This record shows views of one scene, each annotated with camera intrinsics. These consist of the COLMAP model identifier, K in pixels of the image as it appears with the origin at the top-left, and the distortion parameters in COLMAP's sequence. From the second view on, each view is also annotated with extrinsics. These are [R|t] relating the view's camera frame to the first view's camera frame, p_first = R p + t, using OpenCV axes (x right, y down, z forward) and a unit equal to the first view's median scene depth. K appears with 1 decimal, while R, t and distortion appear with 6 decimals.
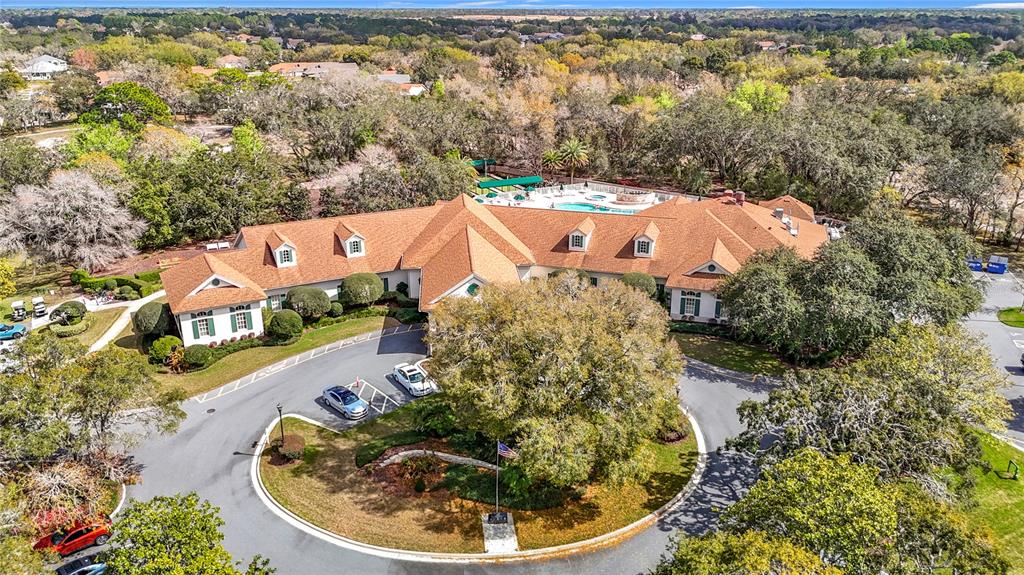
lens RADIAL K [[788.4, 0, 512.0], [0, 788.4, 287.5], [0, 0, 1]] dist [0.045725, -0.003064]
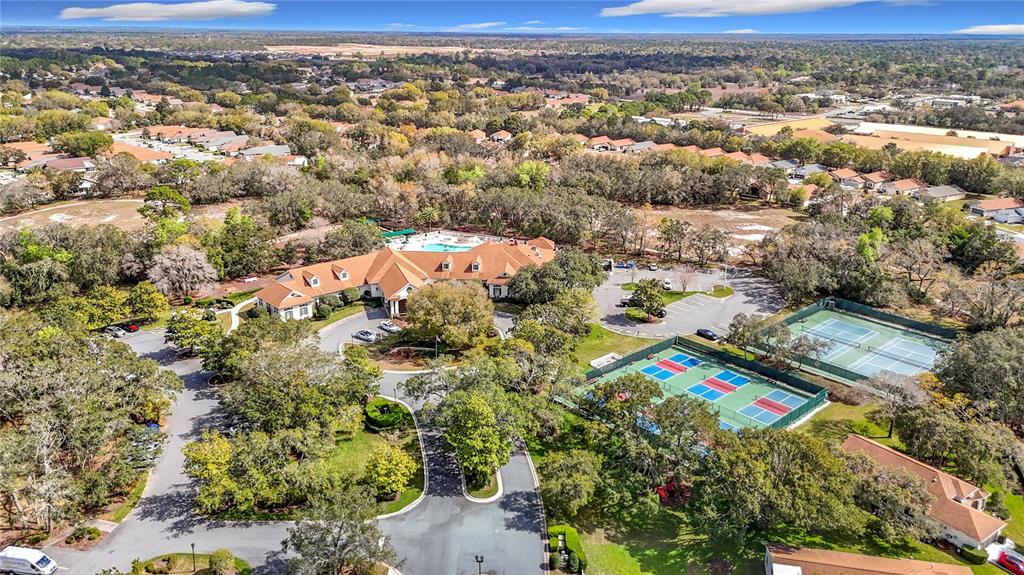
lens RADIAL K [[788.4, 0, 512.0], [0, 788.4, 287.5], [0, 0, 1]] dist [0.045725, -0.003064]
pose [[0.972844, -0.067739, 0.221327, -0.247230], [0.071799, 0.997365, -0.010343, 0.039320], [-0.220043, 0.025953, 0.975145, -1.279500]]
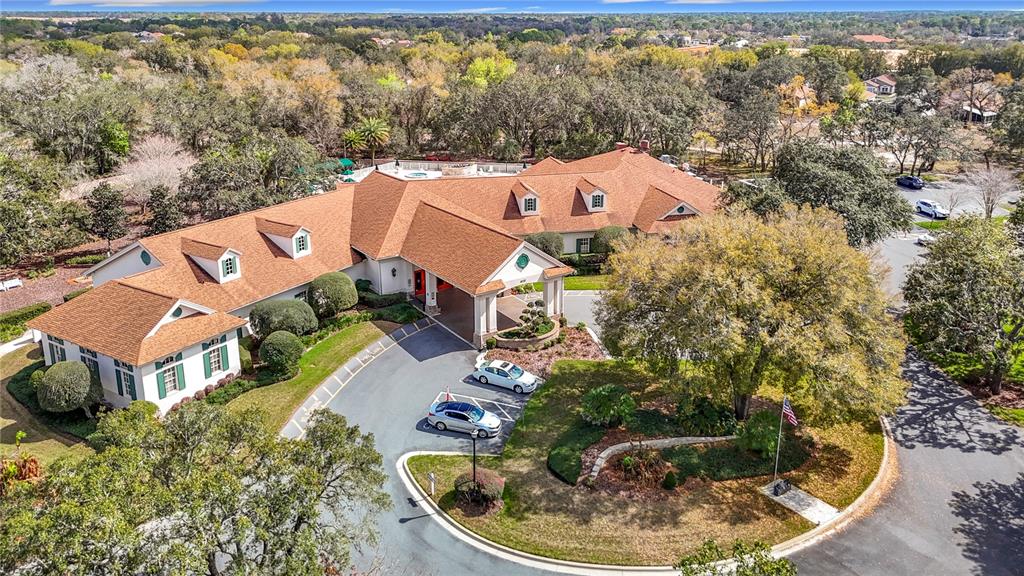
lens RADIAL K [[783.2, 0, 508.1], [0, 783.2, 232.3], [0, 0, 1]] dist [0.035984, -0.002334]
pose [[0.863767, -0.136454, 0.485064, -0.424208], [0.169117, 0.985304, -0.023973, -0.009476], [-0.474664, 0.102740, 0.874150, 0.228460]]
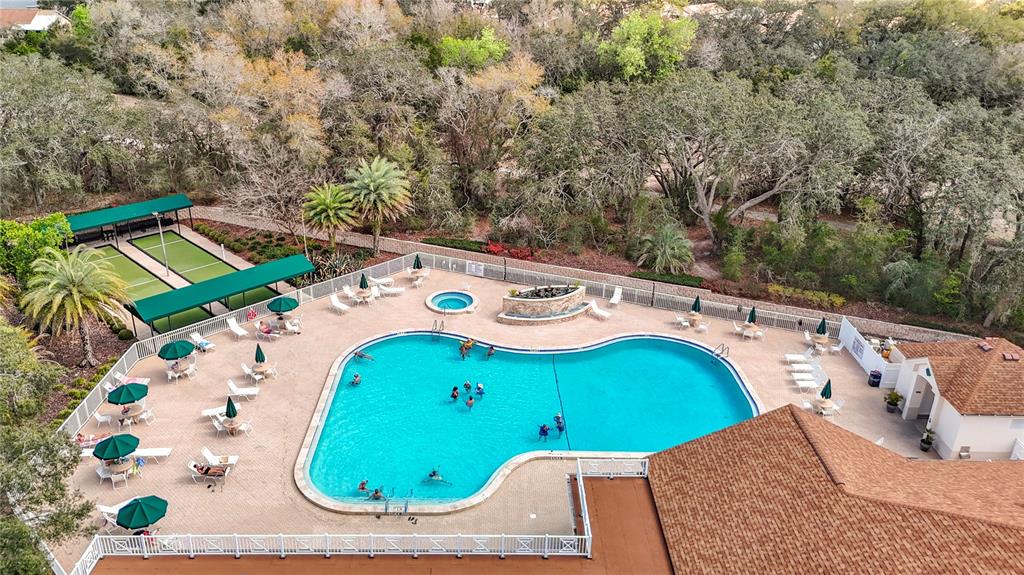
lens RADIAL K [[788.4, 0, 512.0], [0, 788.4, 287.5], [0, 0, 1]] dist [0.045725, -0.003064]
pose [[0.947346, -0.112316, 0.299868, 0.019217], [0.083673, 0.990759, 0.106752, -0.266515], [-0.309087, -0.076041, 0.947989, 0.953261]]
